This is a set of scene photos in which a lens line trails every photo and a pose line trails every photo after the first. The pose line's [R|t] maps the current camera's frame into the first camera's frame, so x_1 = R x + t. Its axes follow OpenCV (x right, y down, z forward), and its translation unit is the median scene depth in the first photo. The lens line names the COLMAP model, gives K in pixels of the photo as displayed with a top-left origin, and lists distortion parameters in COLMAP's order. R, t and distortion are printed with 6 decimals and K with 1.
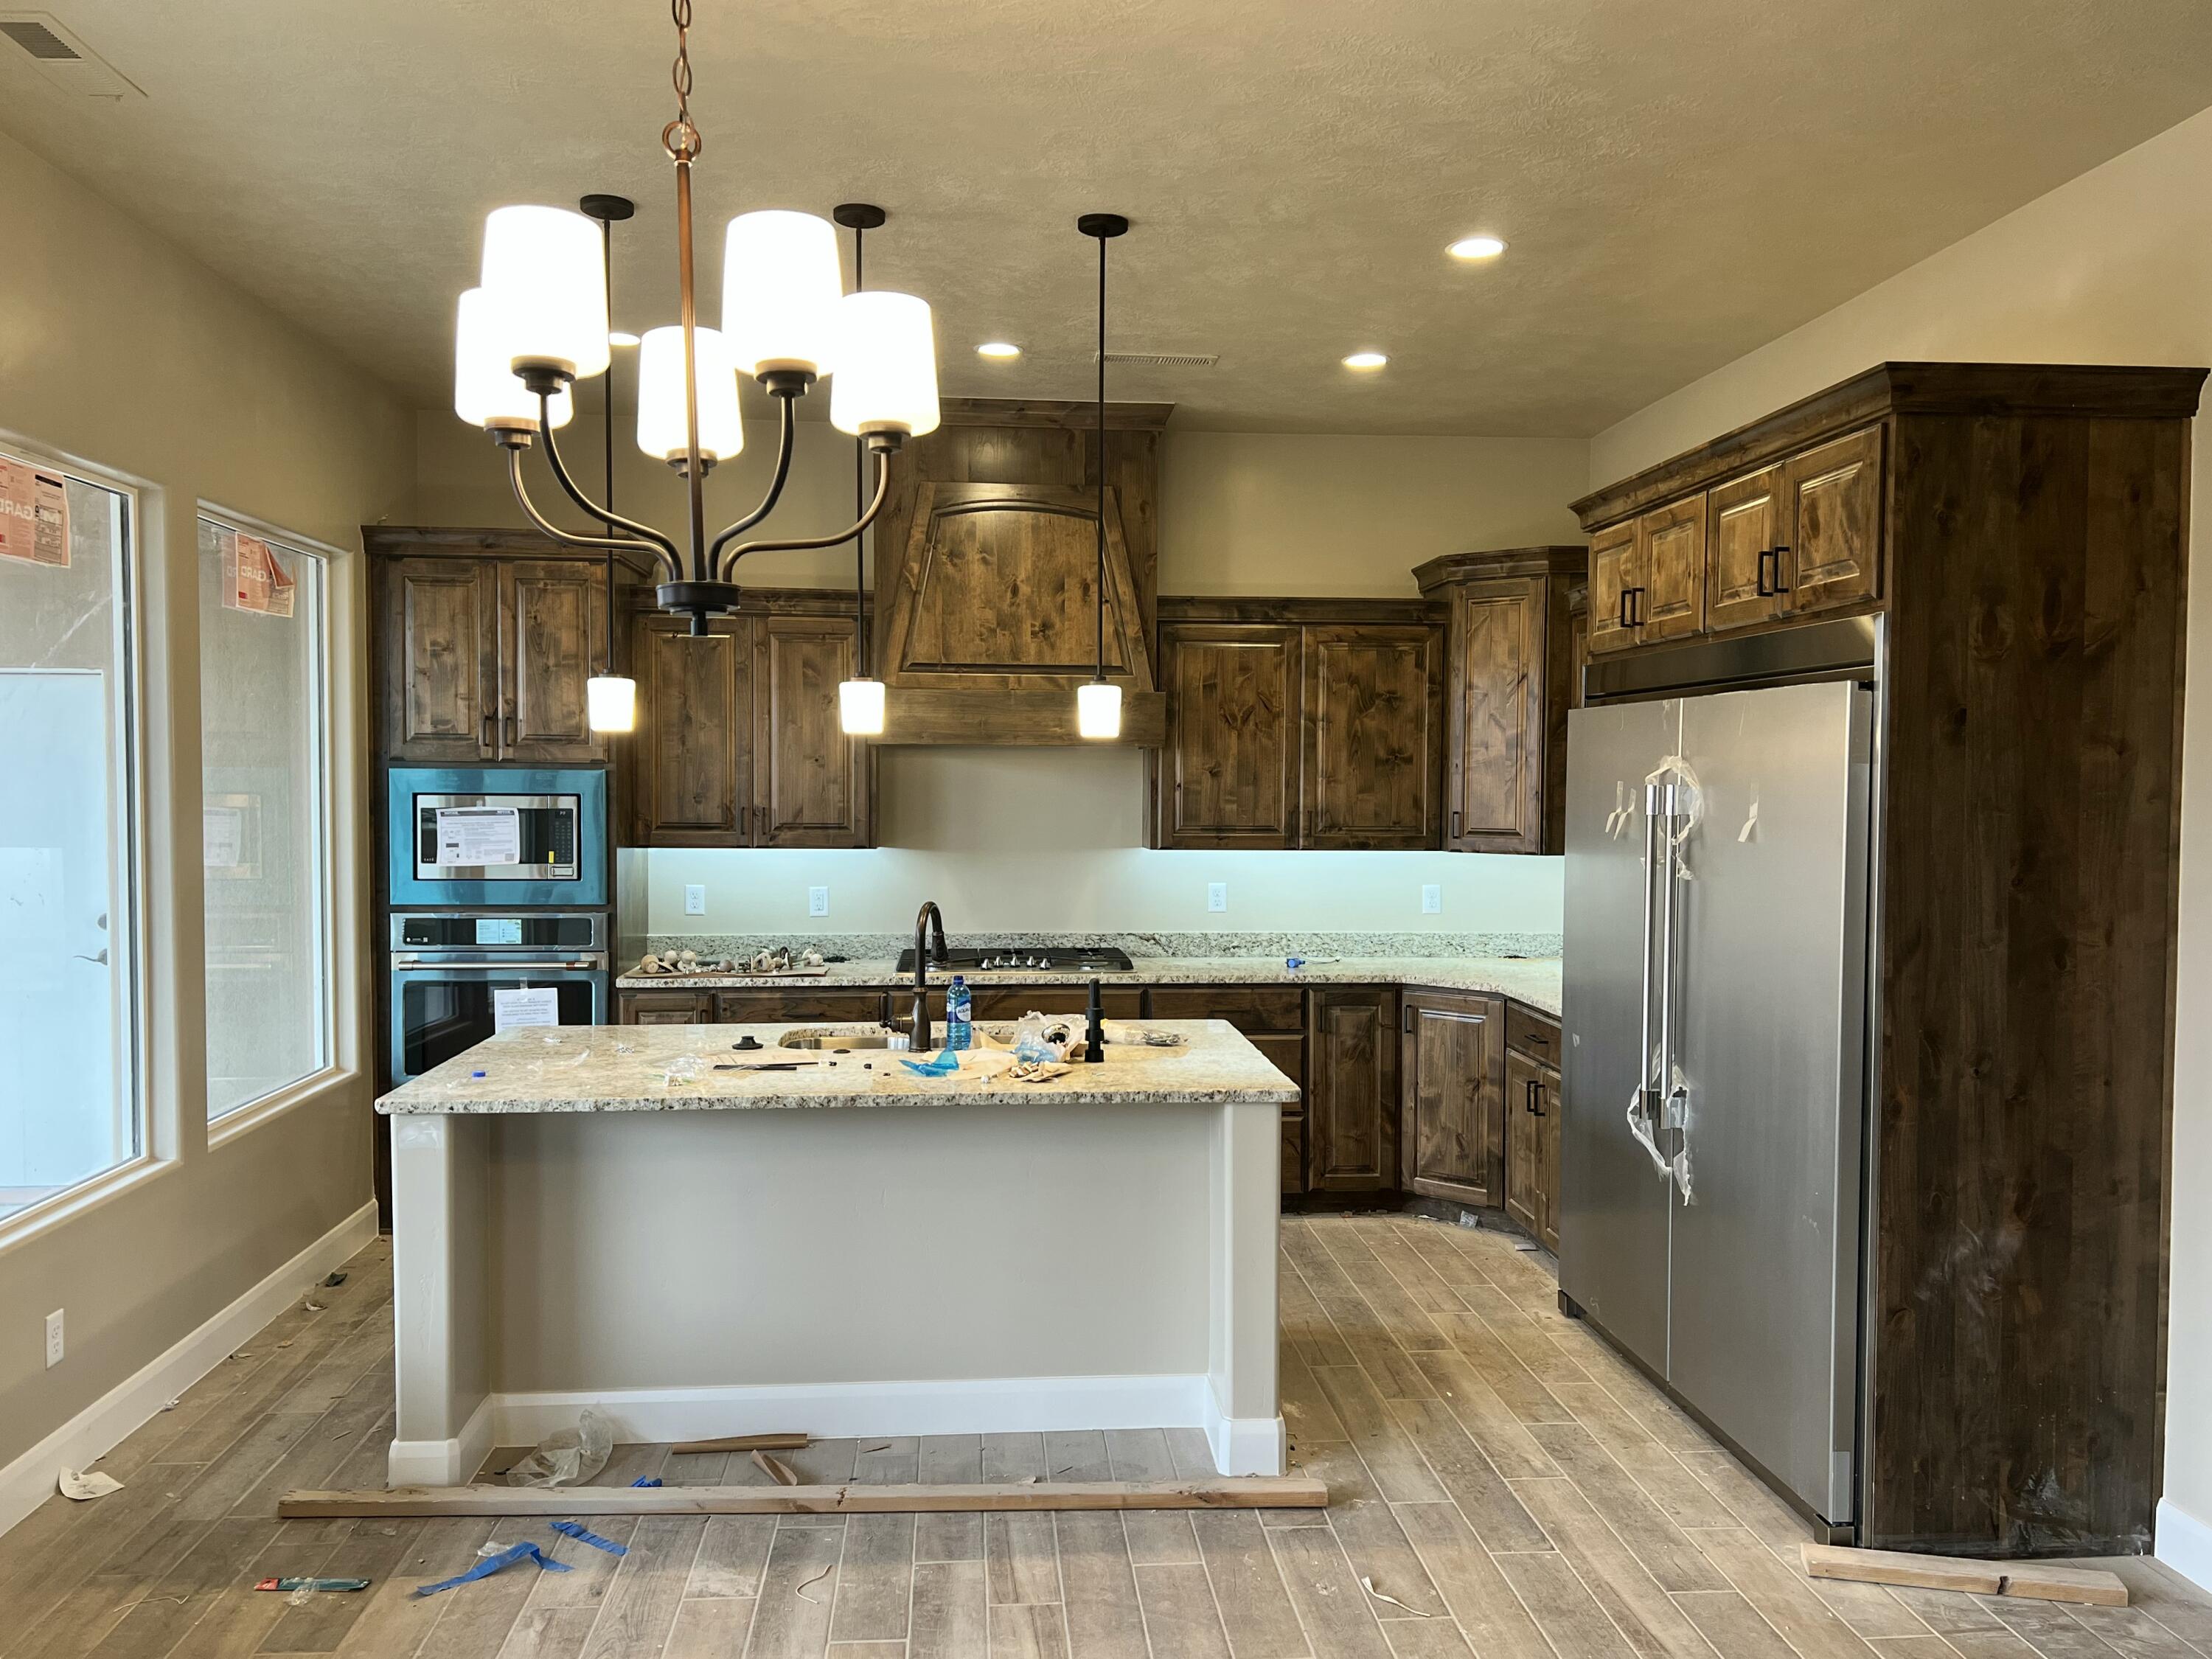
lens RADIAL K [[1722.6, 0, 1110.4], [0, 1722.6, 836.7], [0, 0, 1]] dist [0.010859, -0.020796]
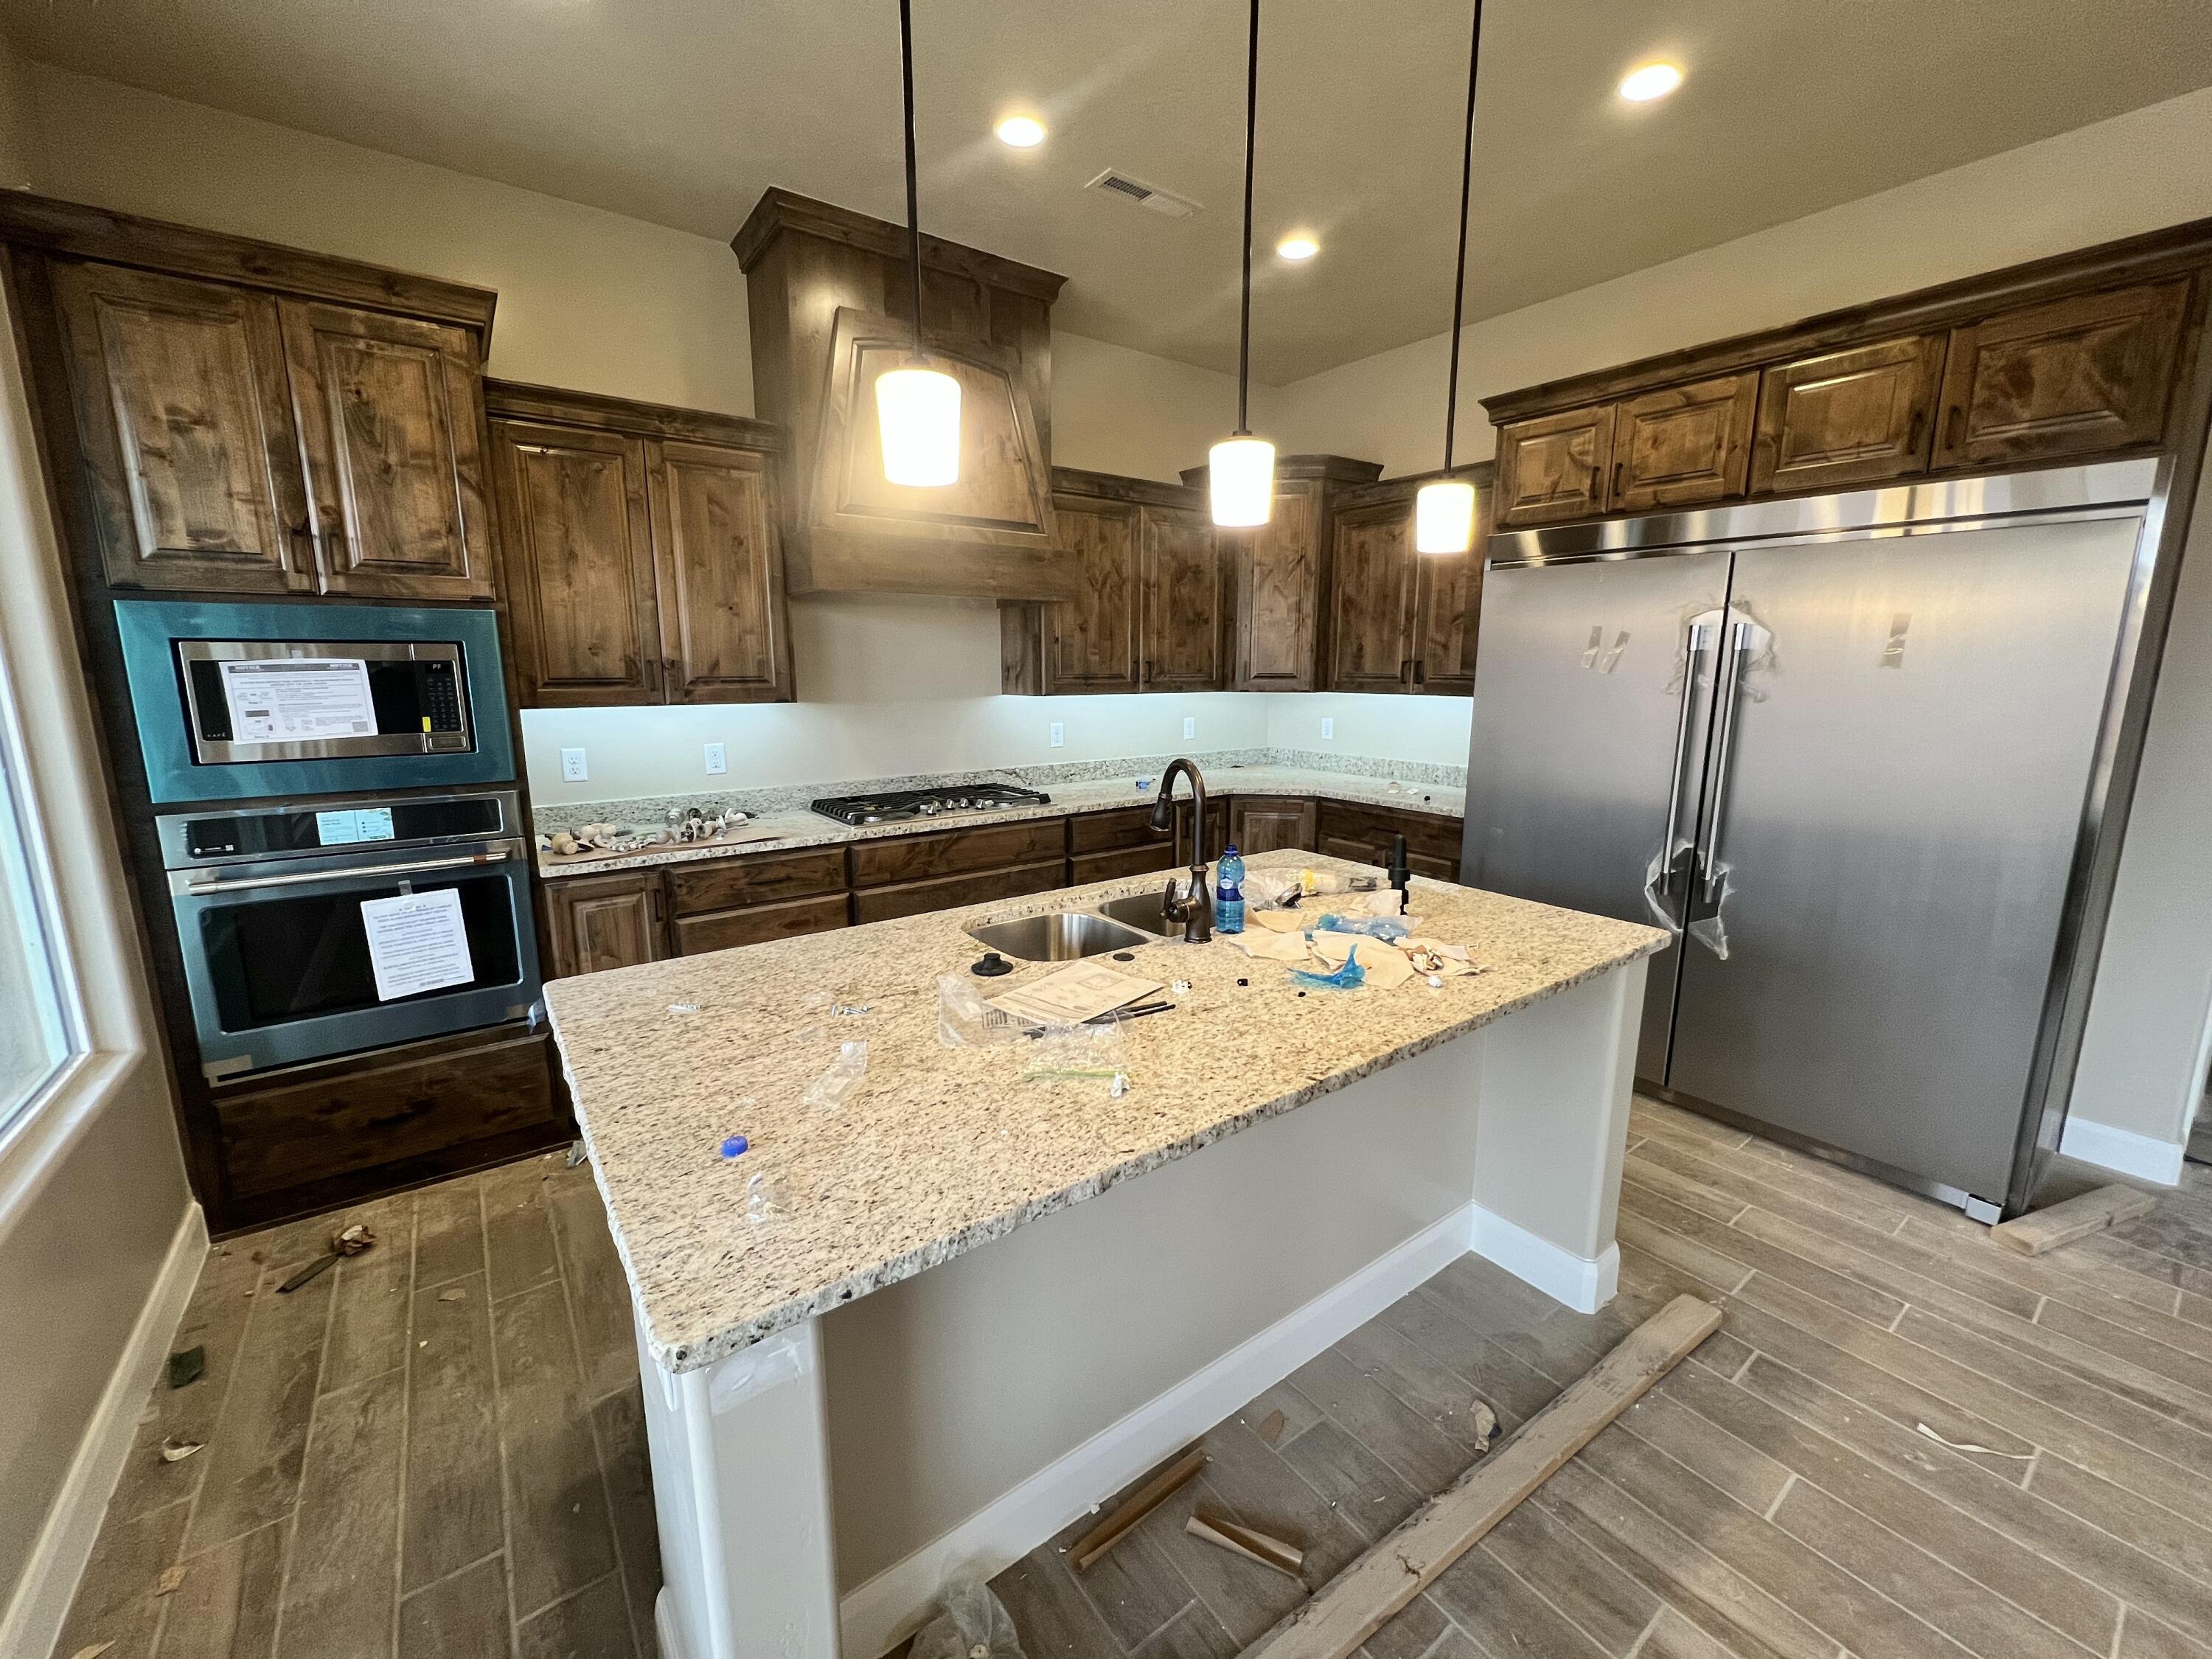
lens RADIAL K [[894.6, 0, 1103.8], [0, 894.6, 823.8], [0, 0, 1]] dist [-0.014573, 0.003266]
pose [[0.851620, -0.098713, 0.514781, -0.273016], [0.023131, 0.988228, 0.151233, 0.002869], [-0.523649, -0.116885, 0.843878, 0.496845]]
